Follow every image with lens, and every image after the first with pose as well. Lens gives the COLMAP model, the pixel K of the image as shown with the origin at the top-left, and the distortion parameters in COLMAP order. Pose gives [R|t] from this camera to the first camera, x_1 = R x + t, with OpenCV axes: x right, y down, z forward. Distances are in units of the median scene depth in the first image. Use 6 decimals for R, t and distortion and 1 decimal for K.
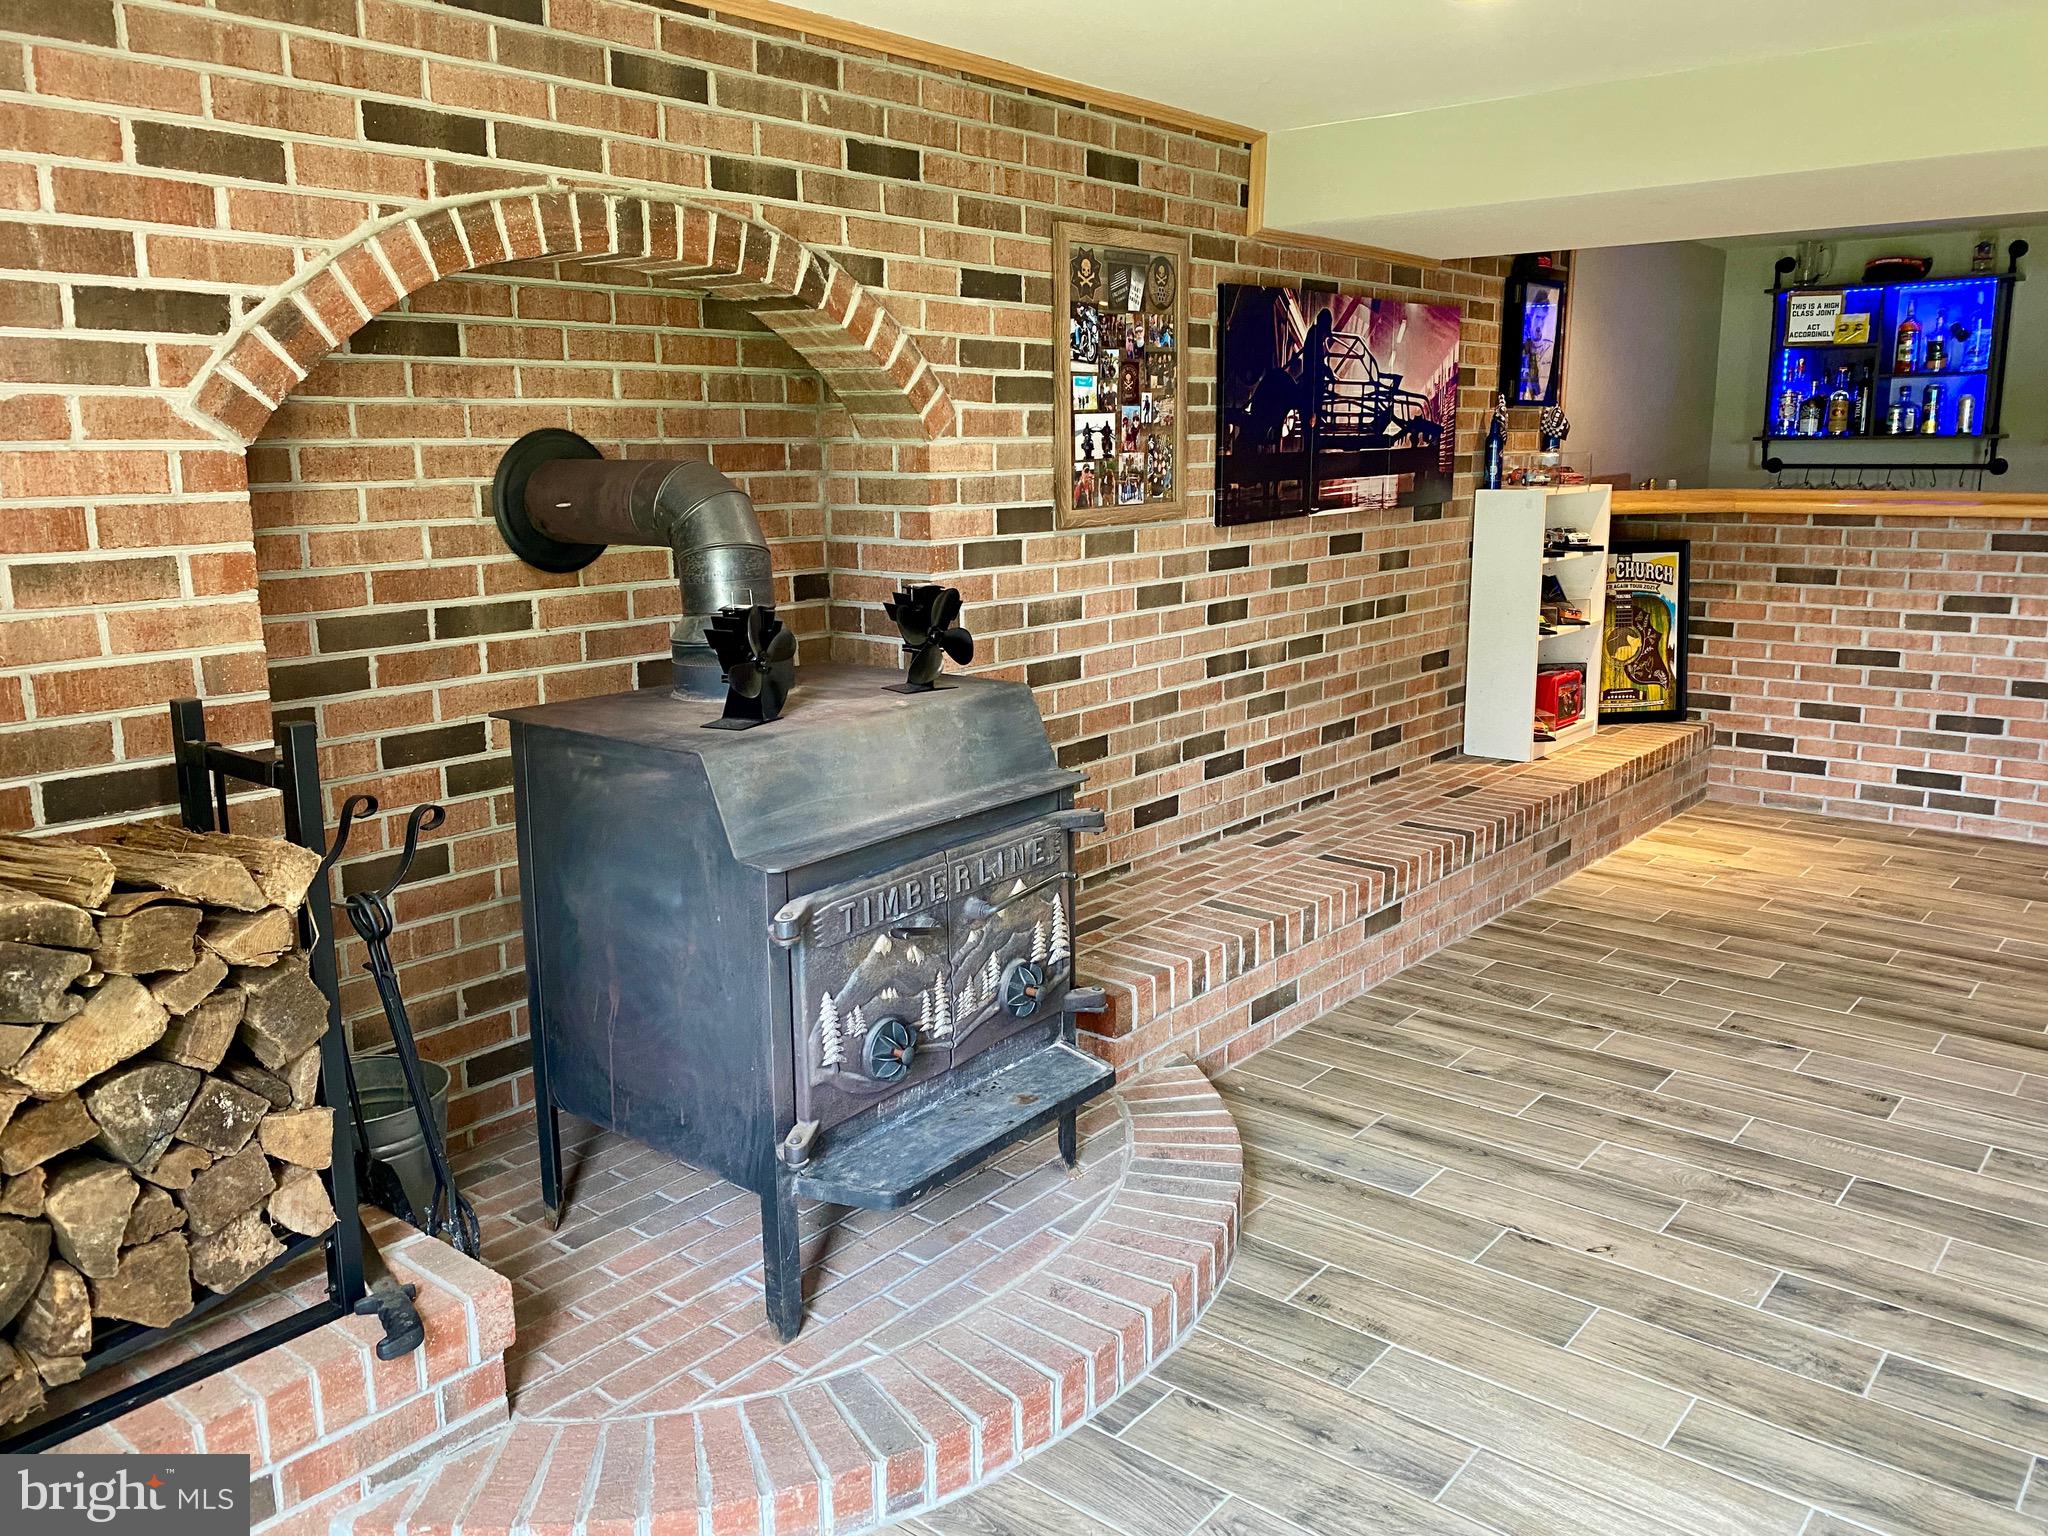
lens RADIAL K [[1581.9, 0, 1024.0], [0, 1581.9, 768.0], [0, 0, 1]] dist [0.037320, -0.002948]
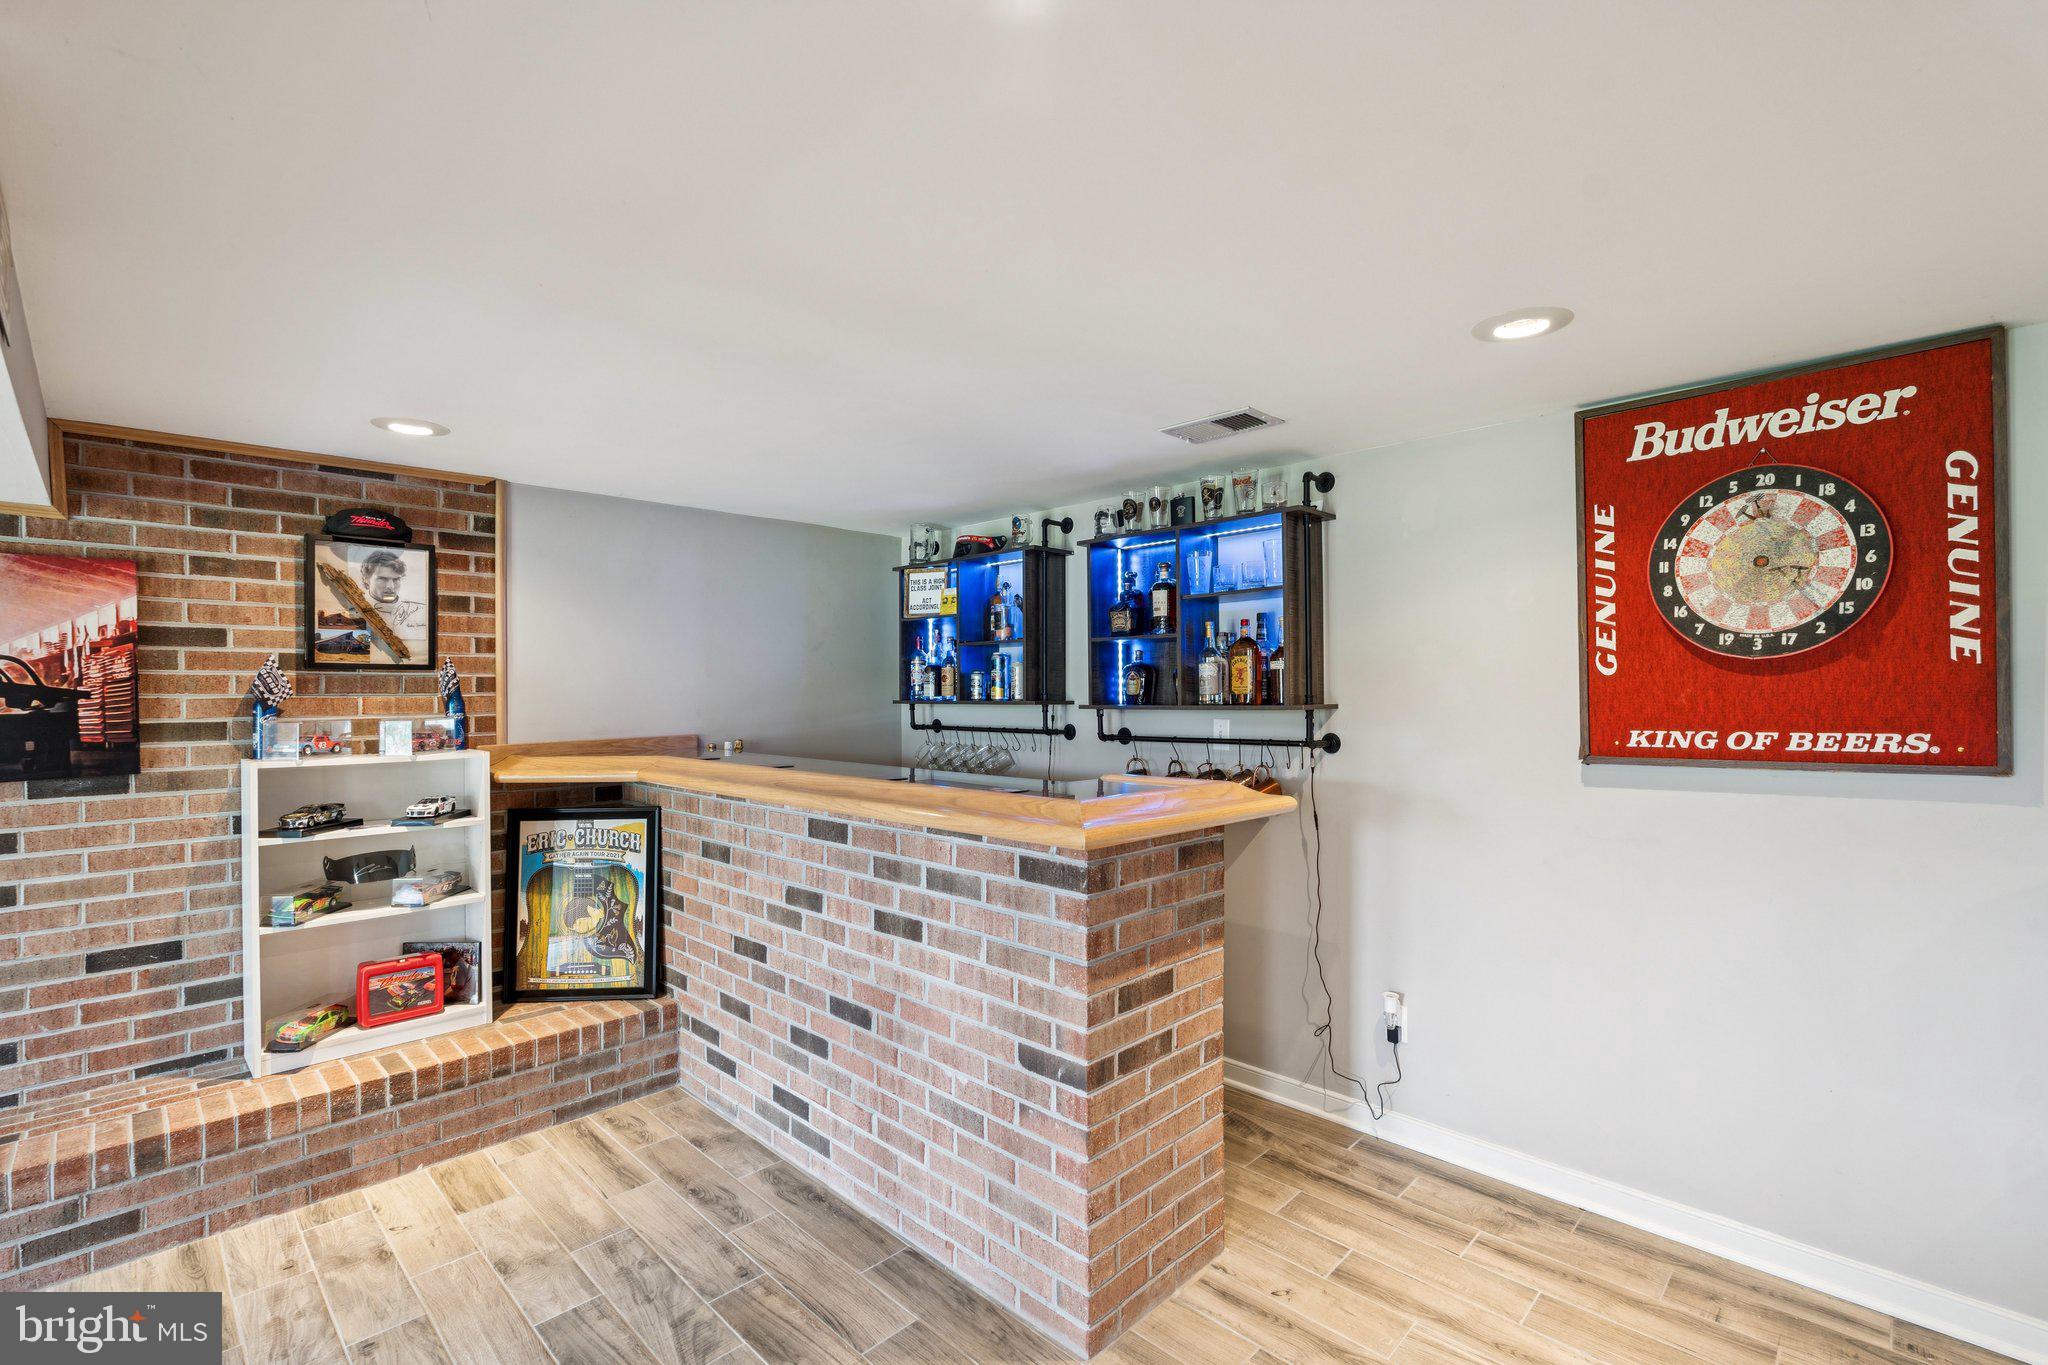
lens RADIAL K [[914.5, 0, 1025.9], [0, 914.5, 711.9], [0, 0, 1]] dist [-0.000454, 0.000055]
pose [[0.996041, 0.005086, -0.088755, 0.685964], [-0.021086, 0.983387, -0.180290, -0.104204], [0.086363, 0.181448, 0.979601, 0.468524]]
